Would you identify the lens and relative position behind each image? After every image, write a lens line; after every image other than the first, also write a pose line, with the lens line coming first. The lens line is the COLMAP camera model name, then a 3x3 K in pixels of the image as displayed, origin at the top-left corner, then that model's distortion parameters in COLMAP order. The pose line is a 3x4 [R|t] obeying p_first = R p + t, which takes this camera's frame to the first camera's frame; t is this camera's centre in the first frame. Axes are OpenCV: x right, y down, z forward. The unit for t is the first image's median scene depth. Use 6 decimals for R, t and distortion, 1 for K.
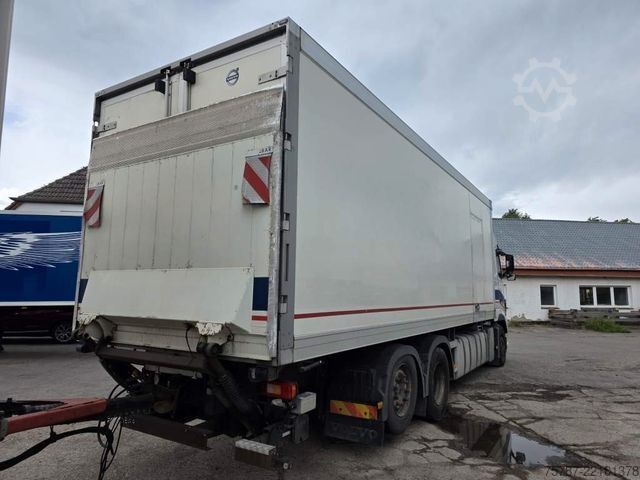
lens RADIAL K [[430.0, 0, 320.3], [0, 430.0, 242.4], [0, 0, 1]] dist [0.047040, -0.039465]
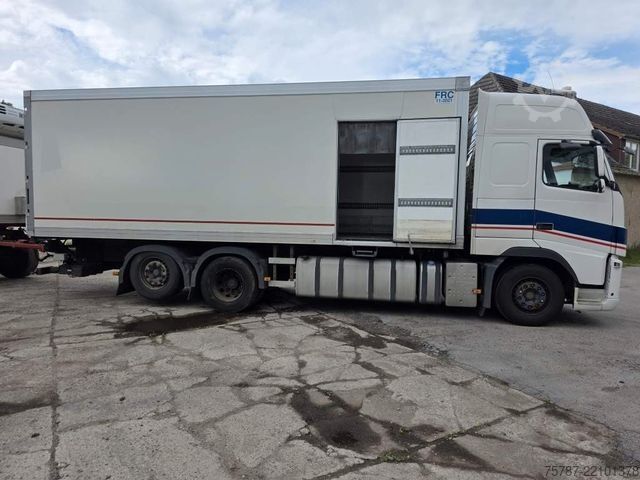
lens RADIAL K [[430.0, 0, 323.1], [0, 430.0, 242.2], [0, 0, 1]] dist [0.047040, -0.039465]
pose [[0.388232, 0.049554, -0.920228, 2.038293], [0.091982, 0.991483, 0.092197, 0.164737], [0.916960, -0.120439, 0.380368, 1.106248]]
